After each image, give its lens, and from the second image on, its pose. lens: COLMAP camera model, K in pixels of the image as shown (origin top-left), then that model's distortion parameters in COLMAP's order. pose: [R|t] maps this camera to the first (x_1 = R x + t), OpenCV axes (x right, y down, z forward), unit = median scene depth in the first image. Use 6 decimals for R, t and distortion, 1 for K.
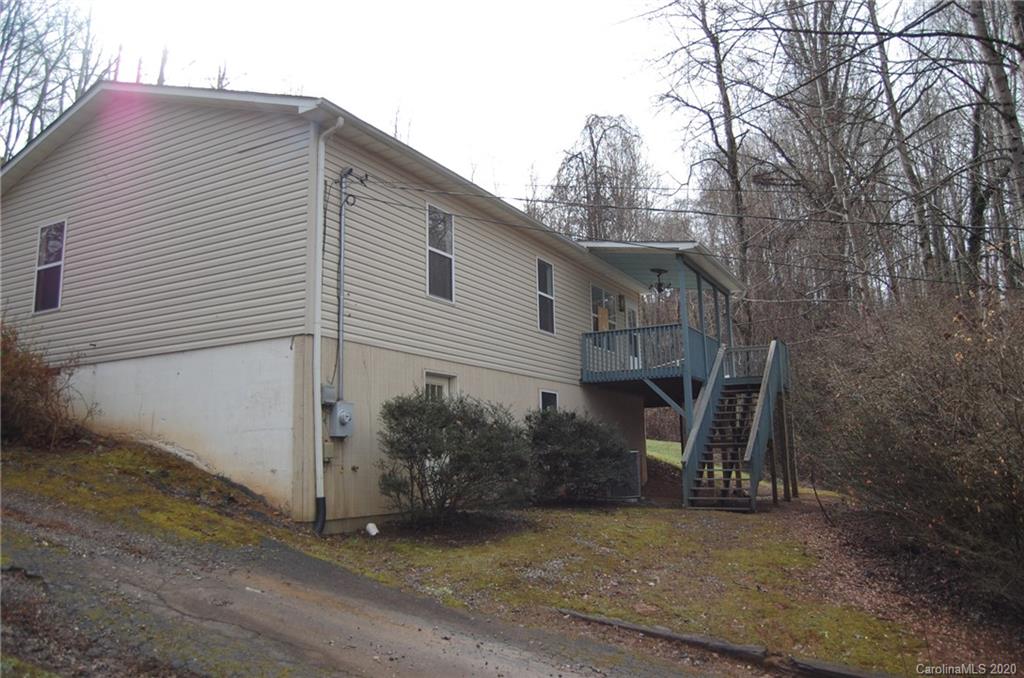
lens RADIAL K [[801.6, 0, 512.6], [0, 801.6, 339.4], [0, 0, 1]] dist [-0.087959, 0.025276]
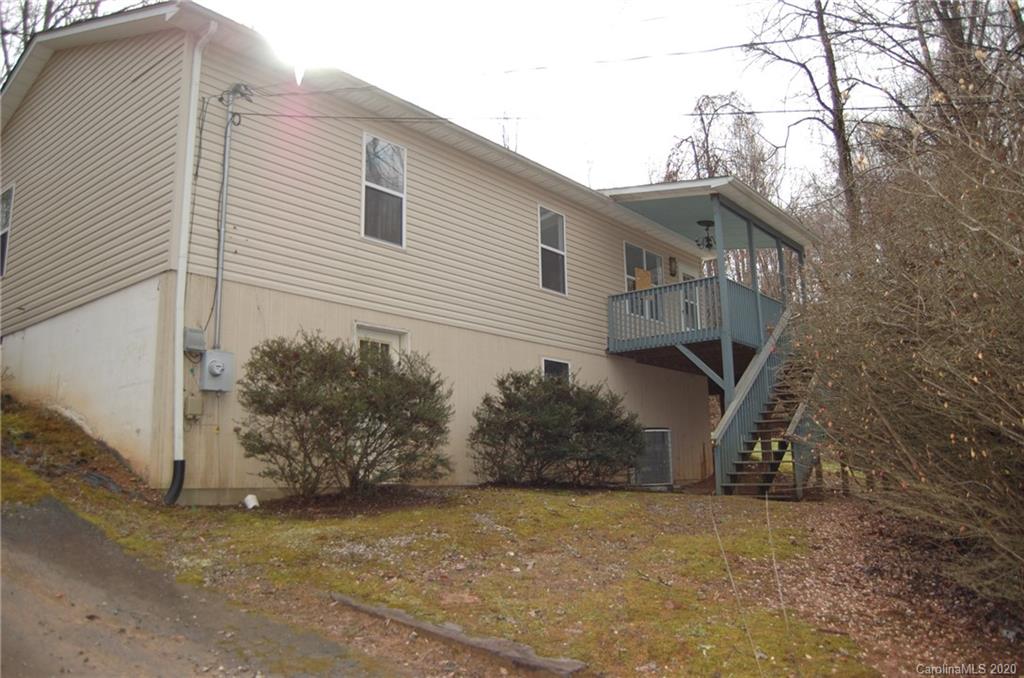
lens RADIAL K [[801.6, 0, 511.5], [0, 801.6, 337.0], [0, 0, 1]] dist [-0.087959, 0.025276]
pose [[0.980173, -0.032510, -0.195457, 0.202915], [0.027989, 0.999274, -0.025848, 0.074506], [0.196155, 0.019865, 0.980372, 0.185052]]
